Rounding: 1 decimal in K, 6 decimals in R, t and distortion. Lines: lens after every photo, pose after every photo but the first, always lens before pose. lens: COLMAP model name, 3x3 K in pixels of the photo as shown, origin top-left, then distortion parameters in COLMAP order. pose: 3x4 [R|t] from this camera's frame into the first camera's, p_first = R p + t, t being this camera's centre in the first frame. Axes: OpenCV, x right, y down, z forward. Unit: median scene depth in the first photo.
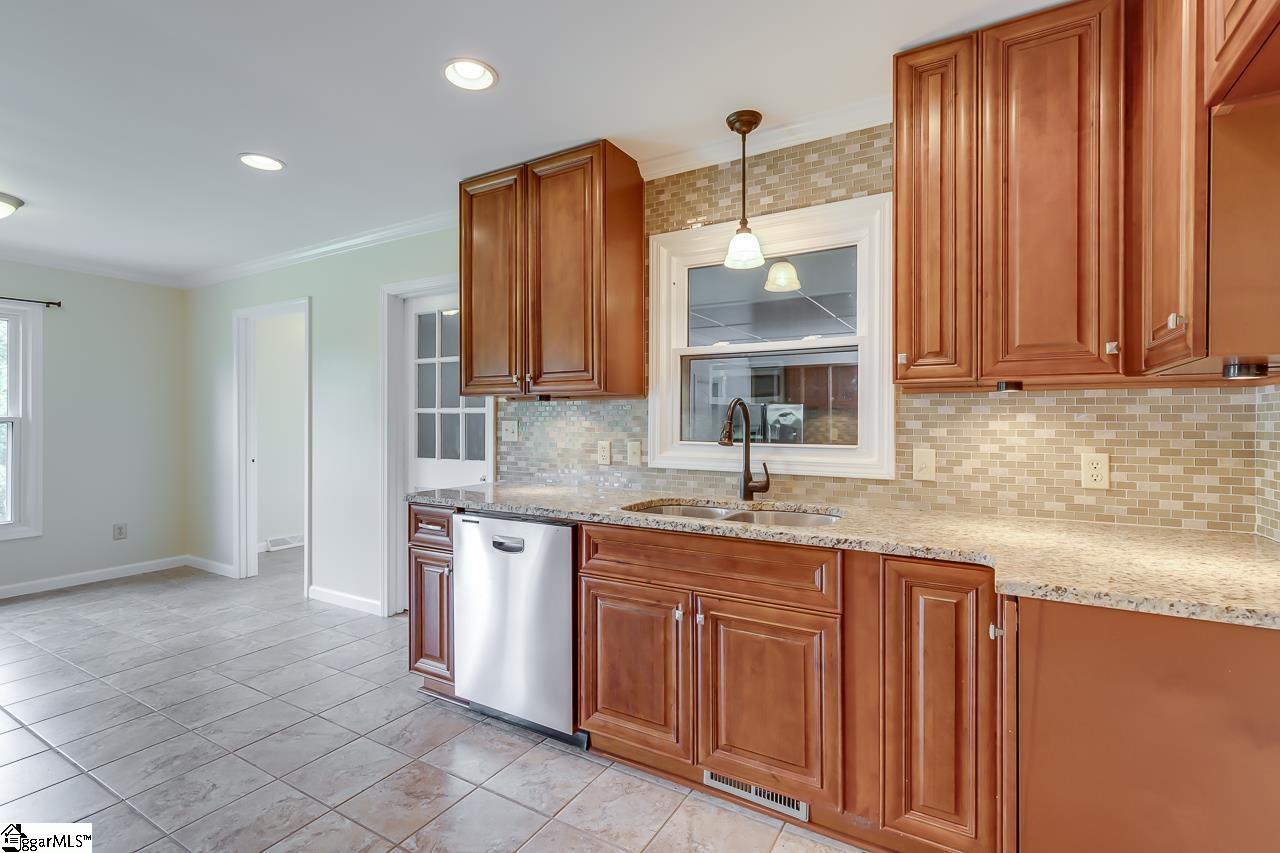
lens RADIAL K [[576.2, 0, 670.7], [0, 576.2, 423.3], [0, 0, 1]] dist [0.007706, -0.000525]
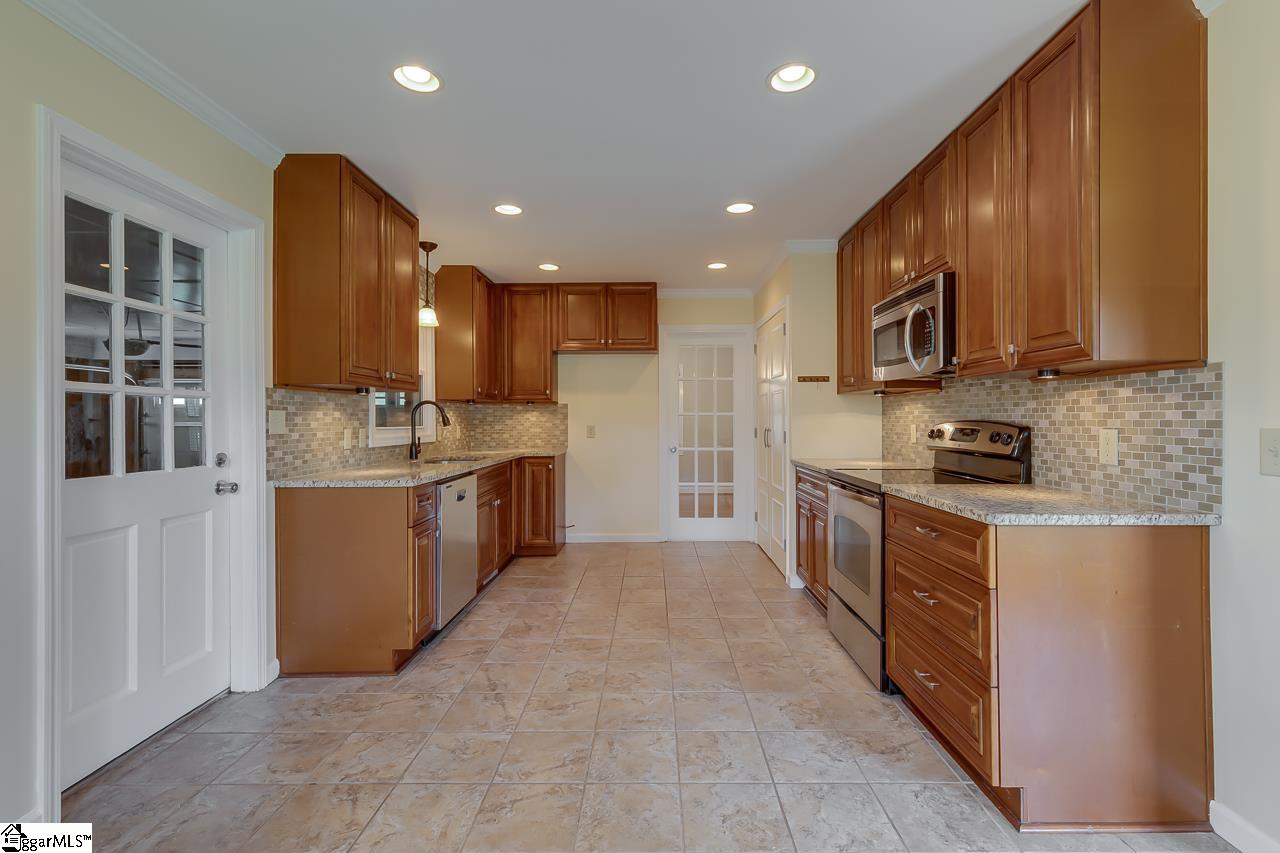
lens RADIAL K [[576.2, 0, 652.9], [0, 576.2, 416.1], [0, 0, 1]] dist [0.007706, -0.000525]
pose [[-0.487465, 0.002268, 0.873139, -1.618772], [-0.000051, 0.999997, -0.002626, 0.007997], [-0.873142, -0.001325, -0.487464, 1.153858]]
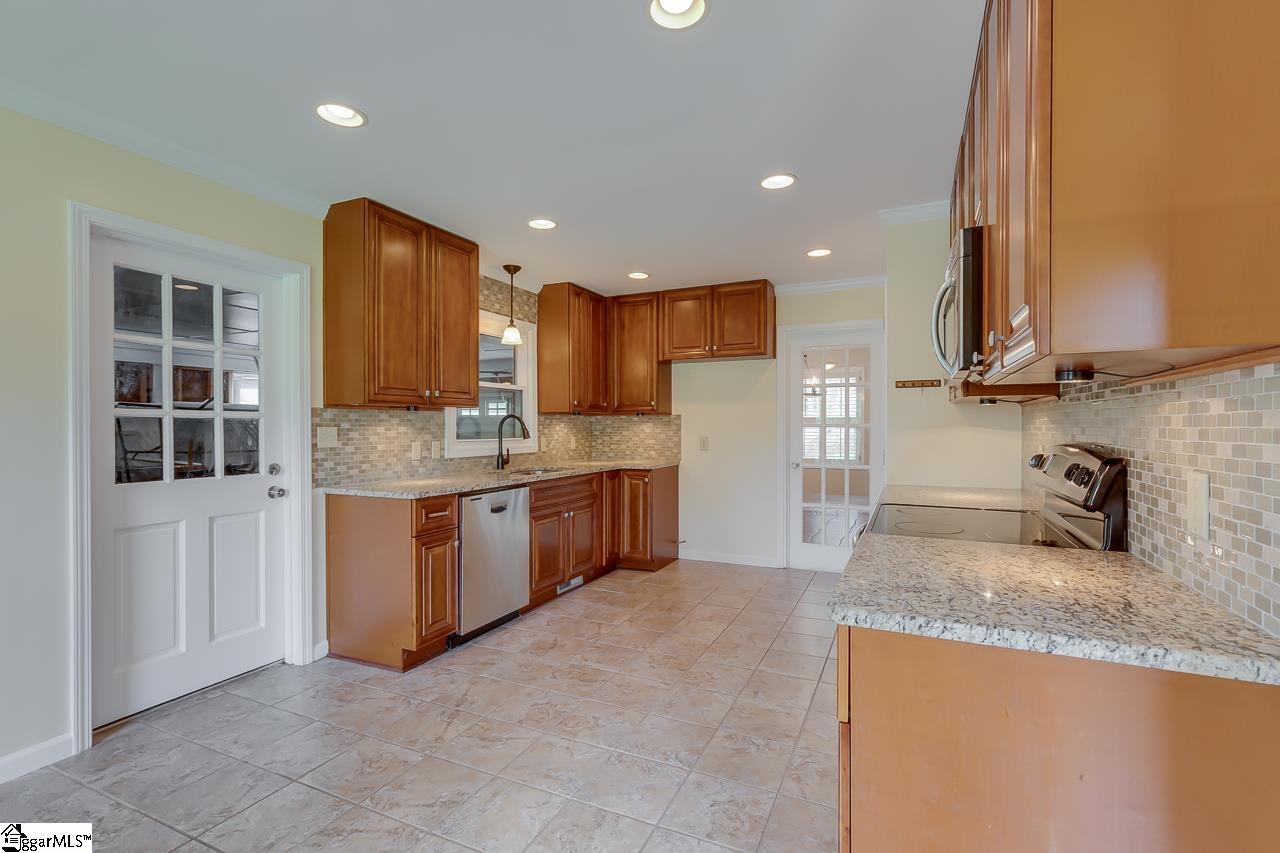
lens RADIAL K [[576.2, 0, 641.0], [0, 576.2, 426.4], [0, 0, 1]] dist [0.007706, -0.000525]
pose [[-0.077403, -0.005597, 0.996984, -1.637290], [-0.000322, 0.999984, 0.005588, -0.013854], [-0.997000, 0.000112, -0.077403, 0.662957]]
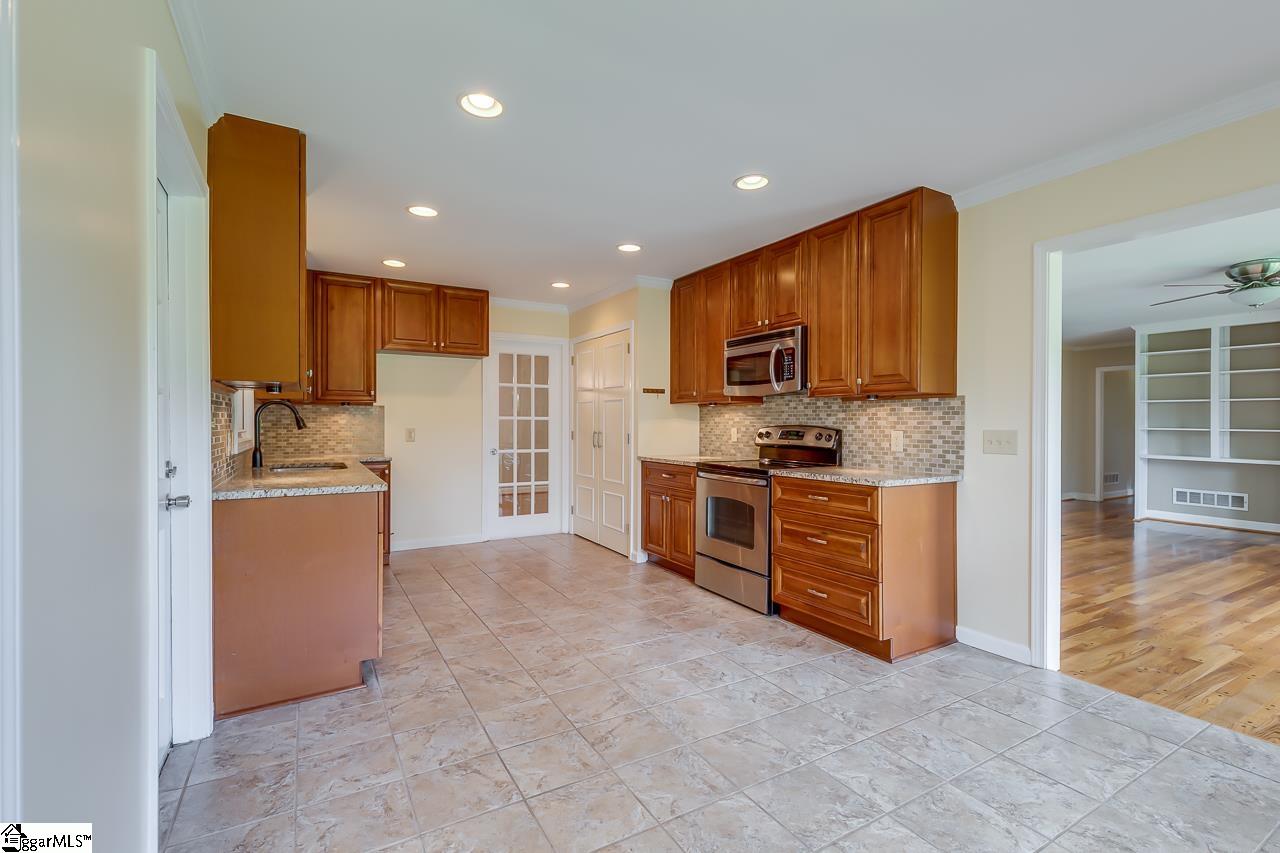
lens RADIAL K [[576.2, 0, 640.5], [0, 576.2, 423.7], [0, 0, 1]] dist [0.007706, -0.000525]
pose [[-0.861070, -0.007408, 0.508432, -1.392991], [-0.007130, 0.999971, 0.002495, 0.008120], [-0.508436, -0.001477, -0.861098, 1.699854]]
